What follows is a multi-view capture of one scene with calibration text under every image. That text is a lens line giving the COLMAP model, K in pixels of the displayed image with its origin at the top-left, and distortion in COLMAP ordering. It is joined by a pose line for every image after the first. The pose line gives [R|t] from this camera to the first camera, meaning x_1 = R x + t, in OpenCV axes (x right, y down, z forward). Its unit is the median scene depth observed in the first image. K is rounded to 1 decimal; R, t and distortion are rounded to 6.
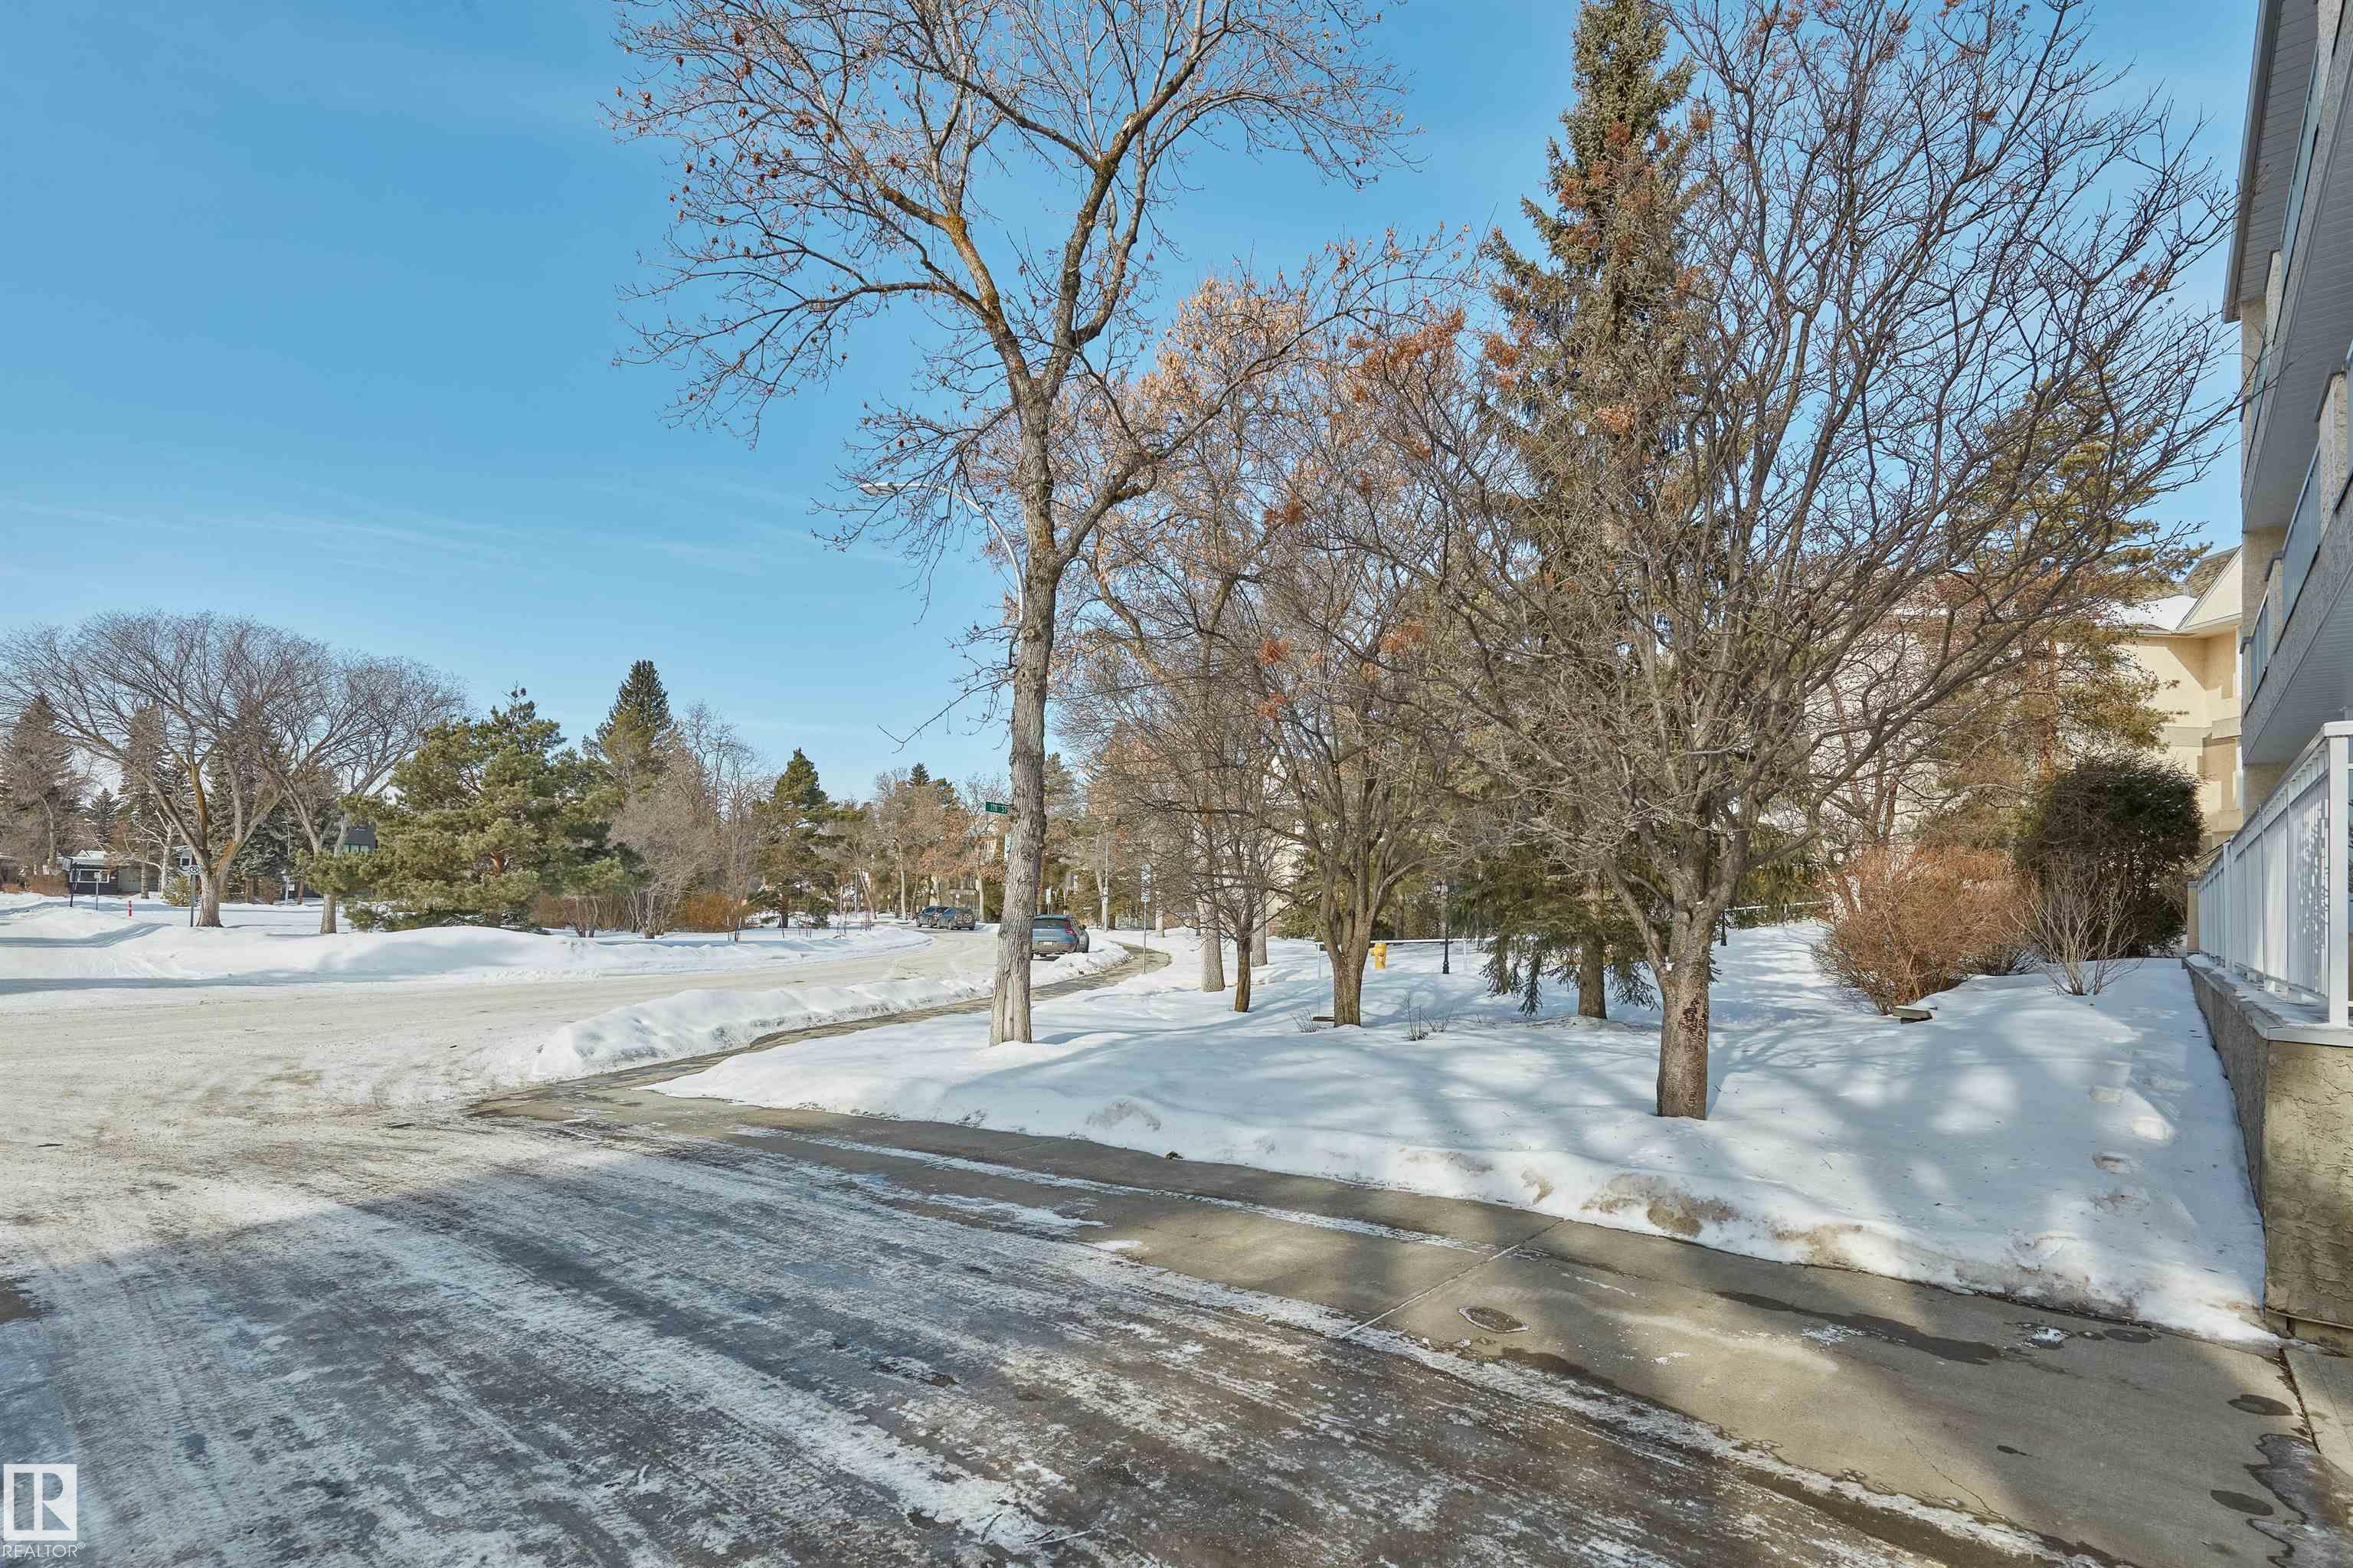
lens RADIAL K [[1067.8, 0, 1182.2], [0, 1067.8, 788.3], [0, 0, 1]] dist [-0.001857, -0.000200]
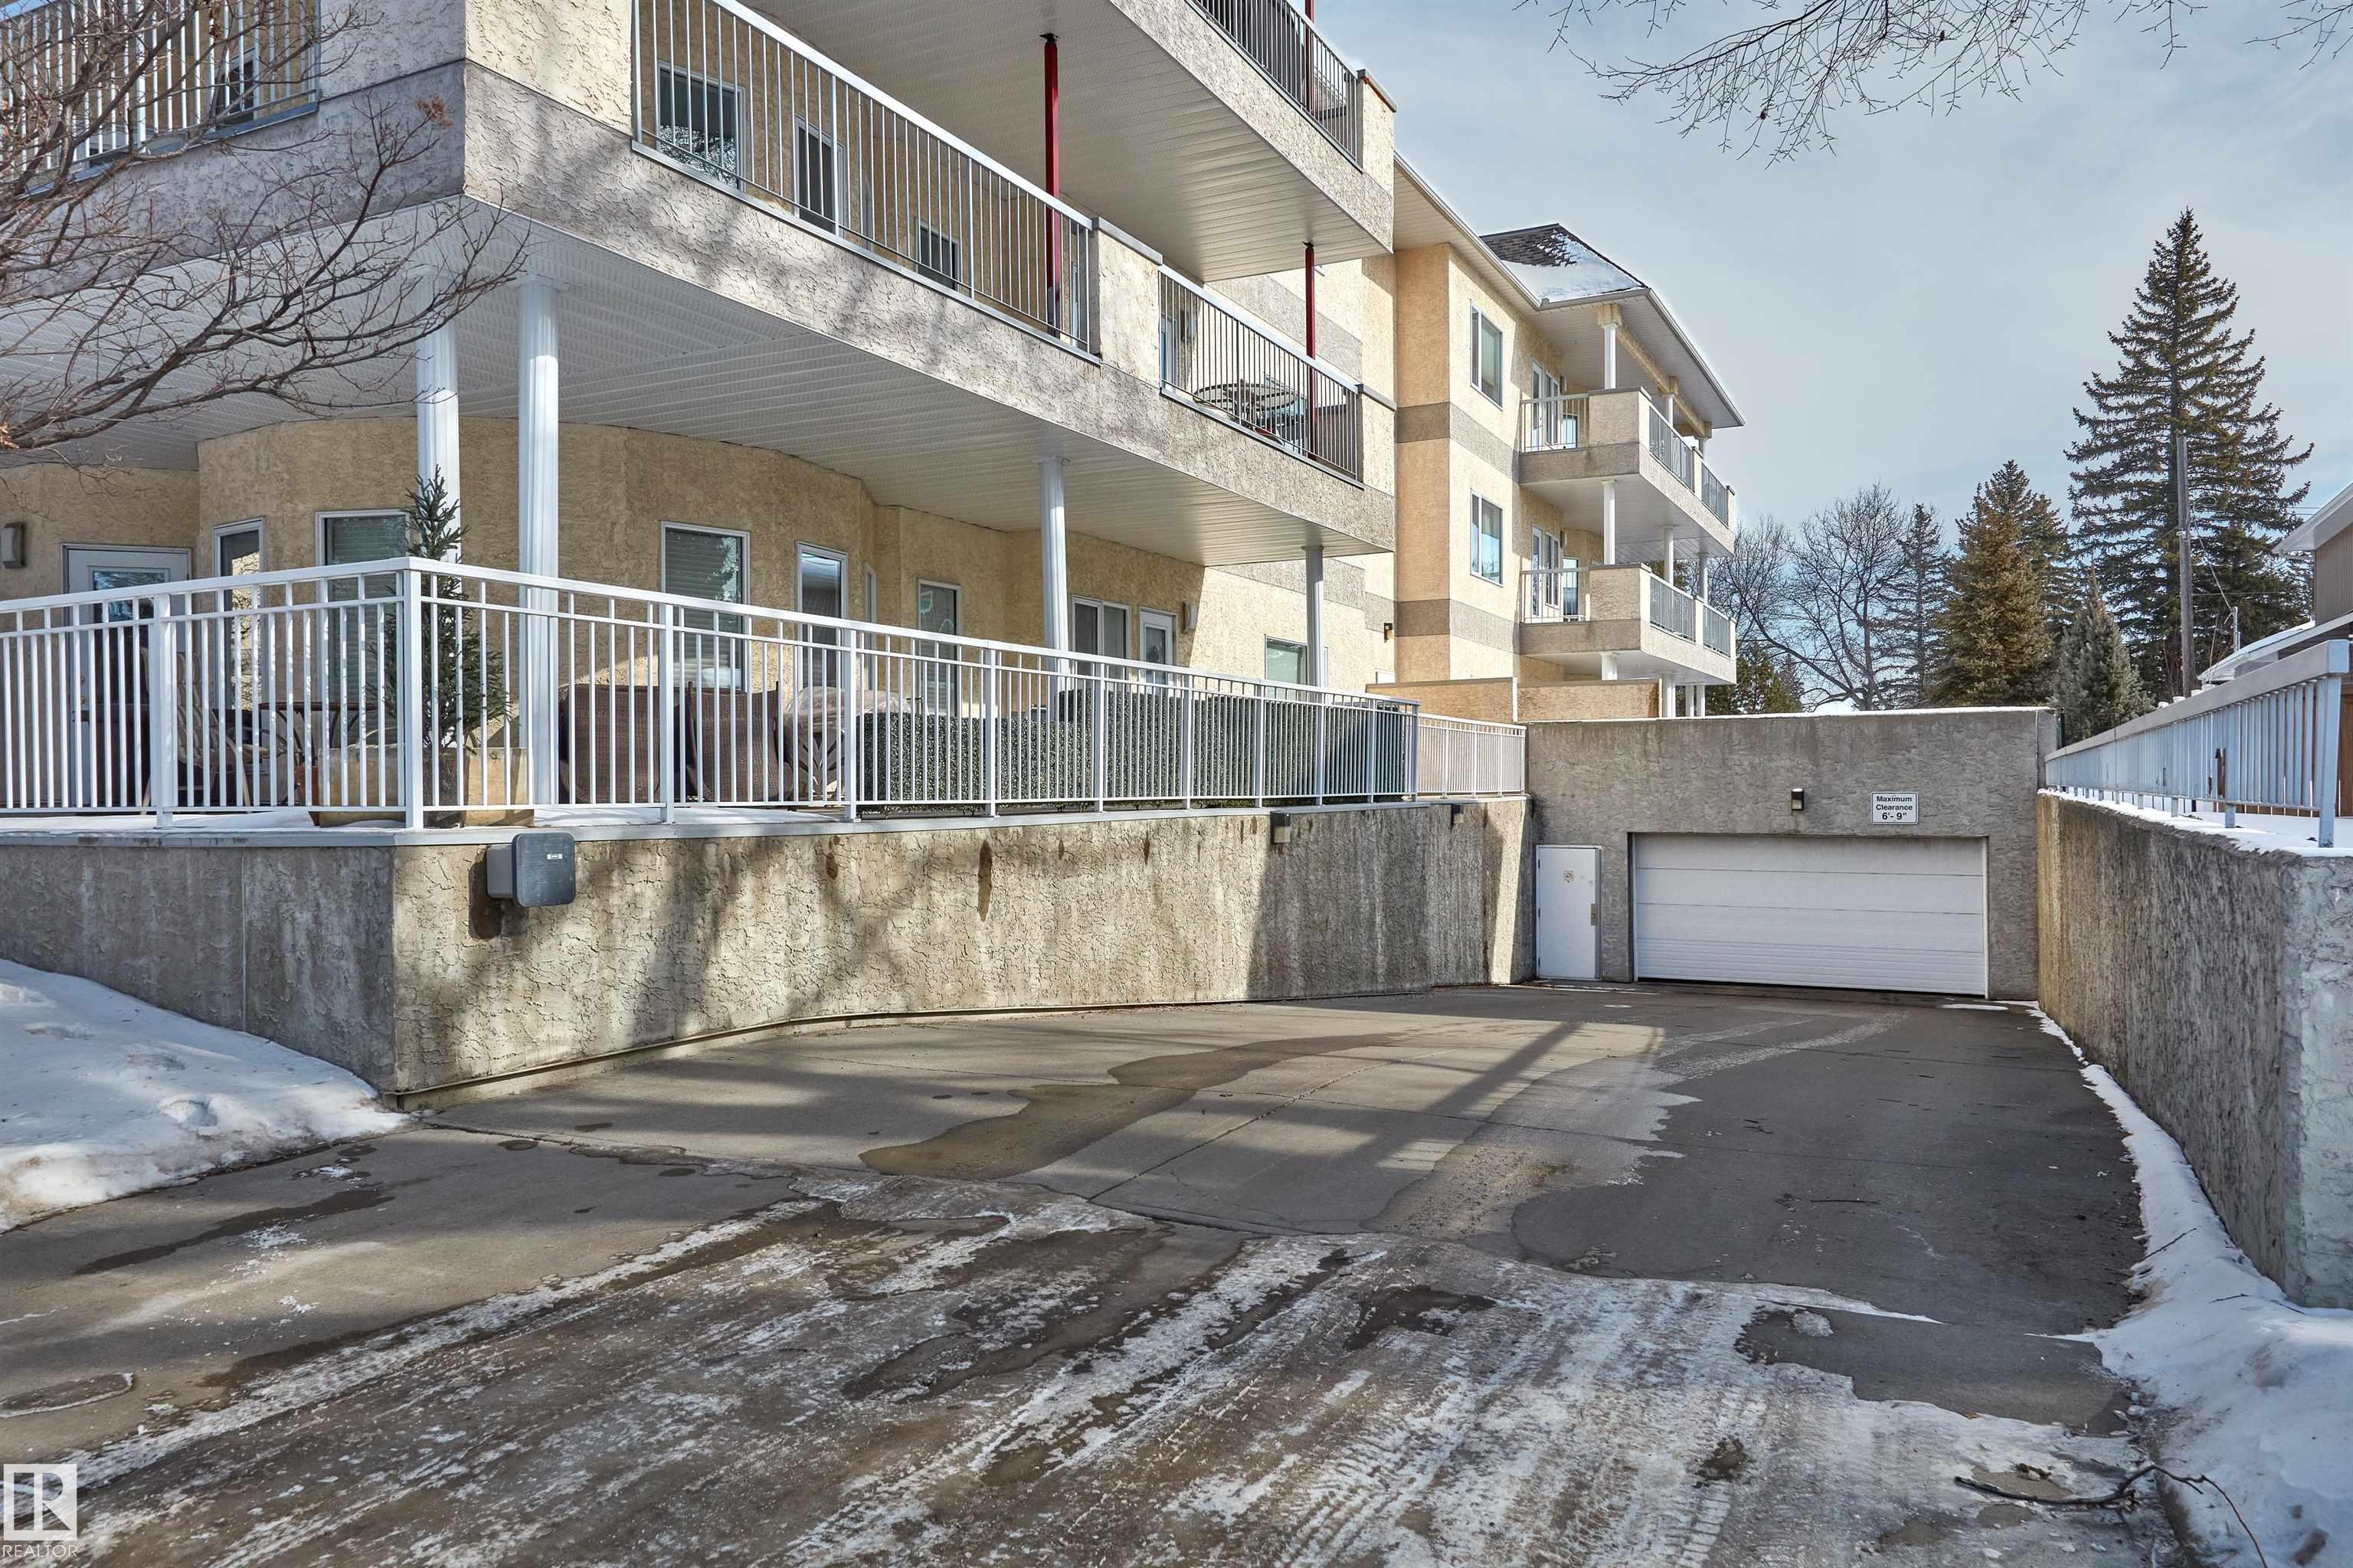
lens RADIAL K [[1678.3, 0, 1180.3], [0, 1678.3, 785.0], [0, 0, 1]] dist [0.004779, 0.002102]
pose [[-0.269373, -0.025023, 0.962711, -0.988068], [-0.103021, 0.994675, -0.002972, 0.124989], [-0.957510, -0.099980, -0.270517, 0.884787]]
